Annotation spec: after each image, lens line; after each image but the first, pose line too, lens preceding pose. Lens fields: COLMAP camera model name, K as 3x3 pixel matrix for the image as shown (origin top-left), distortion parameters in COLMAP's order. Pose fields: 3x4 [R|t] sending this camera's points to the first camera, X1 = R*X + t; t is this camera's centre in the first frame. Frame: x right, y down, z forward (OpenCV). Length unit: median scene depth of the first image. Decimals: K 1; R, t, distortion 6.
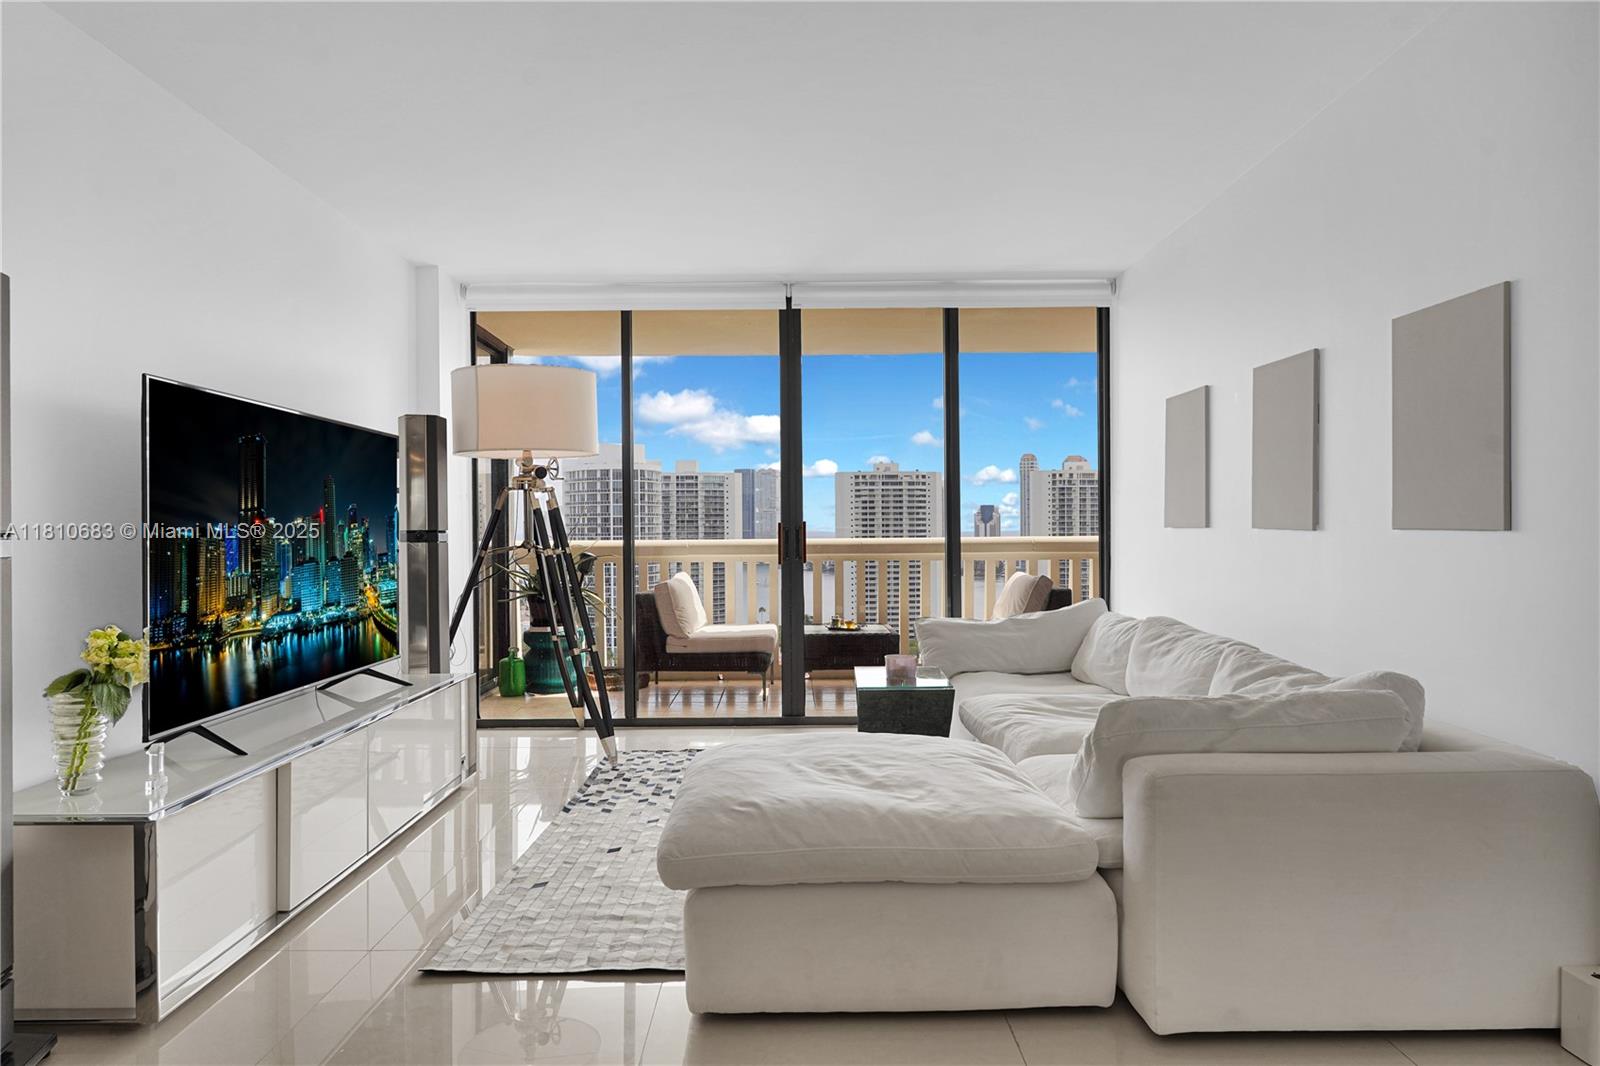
lens RADIAL K [[985.6, 0, 795.5], [0, 985.6, 529.6], [0, 0, 1]] dist [-0.006555, -0.001753]
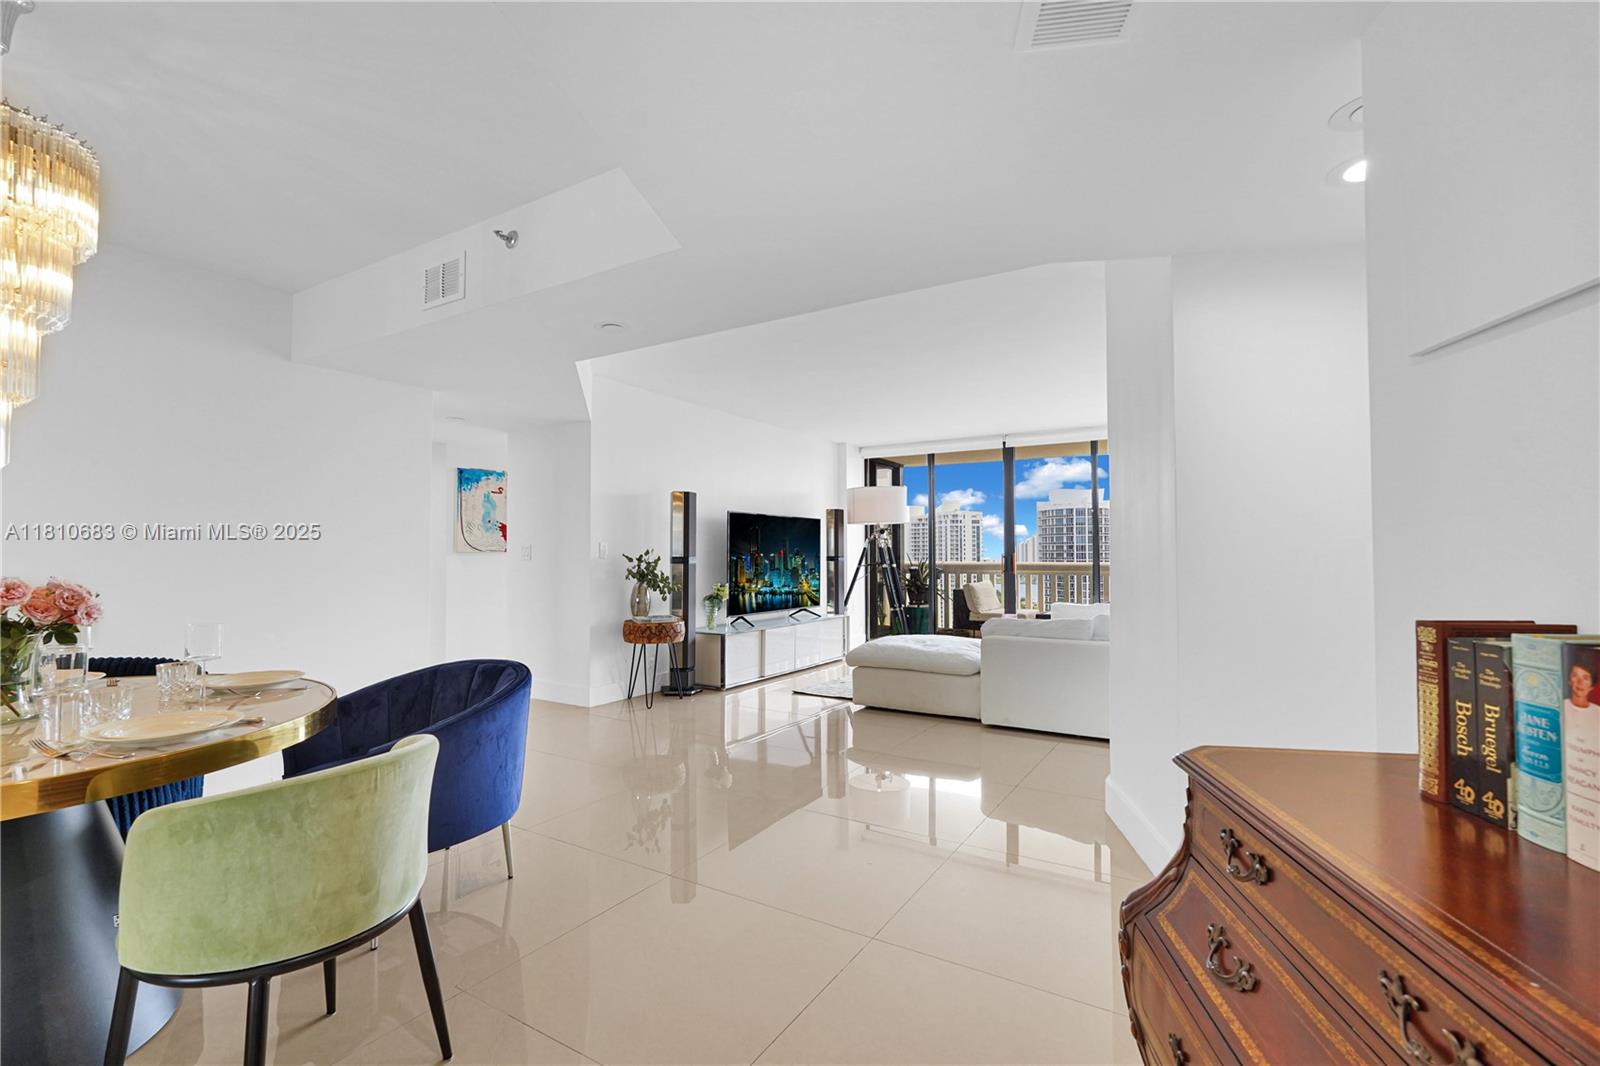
lens RADIAL K [[738.4, 0, 799.2], [0, 738.4, 537.9], [0, 0, 1]] dist [0.025389, 0.000826]
pose [[0.846953, -0.006152, -0.531632, 0.735614], [-0.005497, 0.999778, -0.020327, -0.011292], [0.531639, 0.020138, 0.846732, -0.819791]]
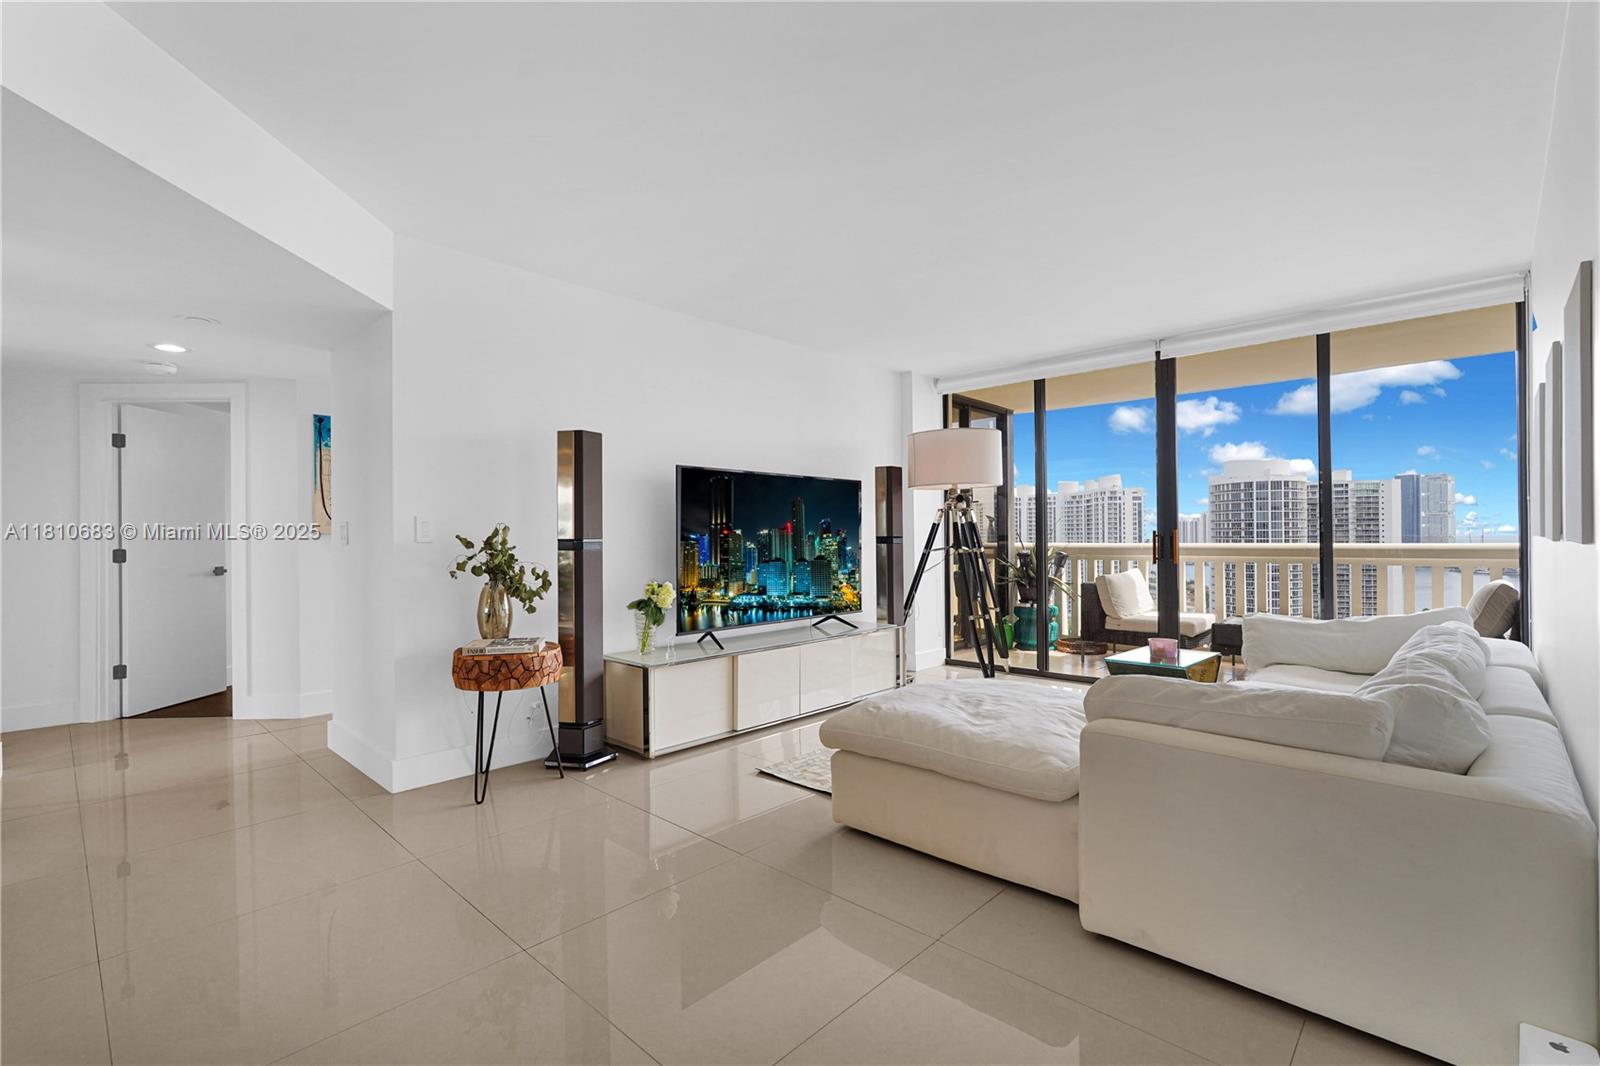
lens RADIAL K [[723.7, 0, 794.9], [0, 723.7, 533.9], [0, 0, 1]] dist [-0.007974, 0.001029]
pose [[0.717996, -0.000671, -0.696047, 0.504782], [0.001491, 0.999999, 0.000574, -0.007601], [0.696045, -0.001450, 0.717996, 0.032336]]
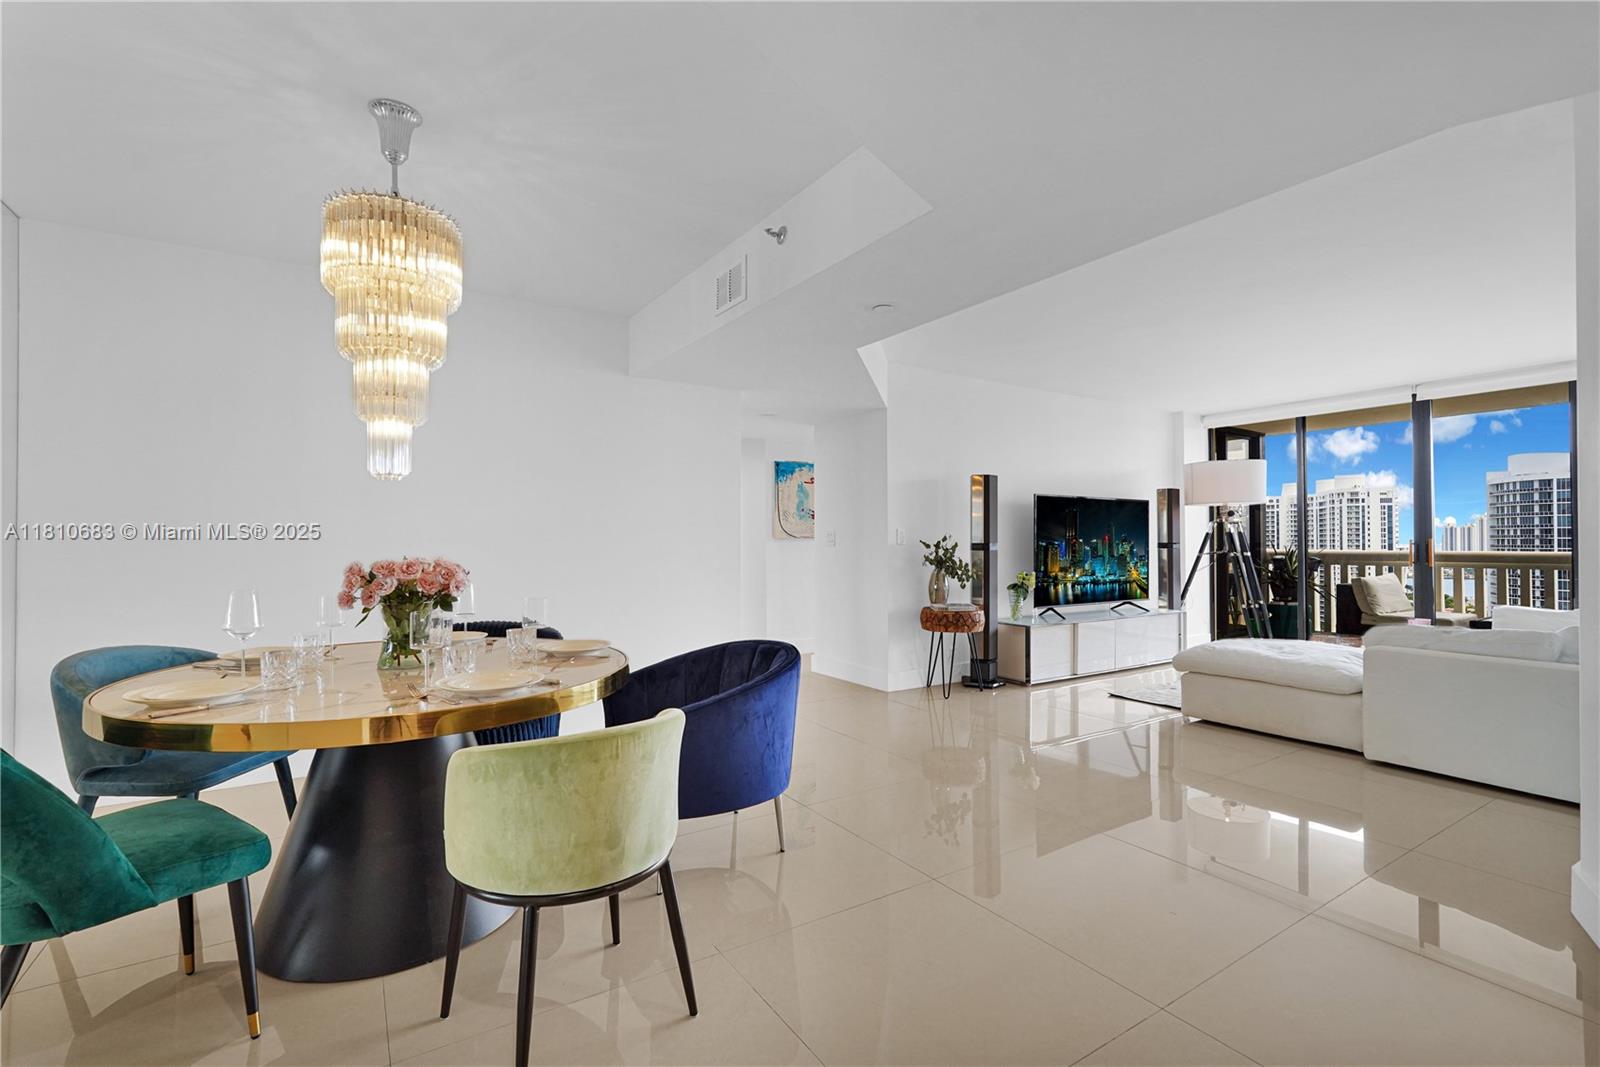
lens RADIAL K [[739.5, 0, 795.9], [0, 739.5, 534.8], [0, 0, 1]] dist [0.009797, 0.001620]
pose [[0.542254, -0.001178, -0.840214, 0.749478], [-0.004086, 0.999983, -0.004038, -0.011189], [0.840205, 0.005623, 0.542240, -0.744163]]
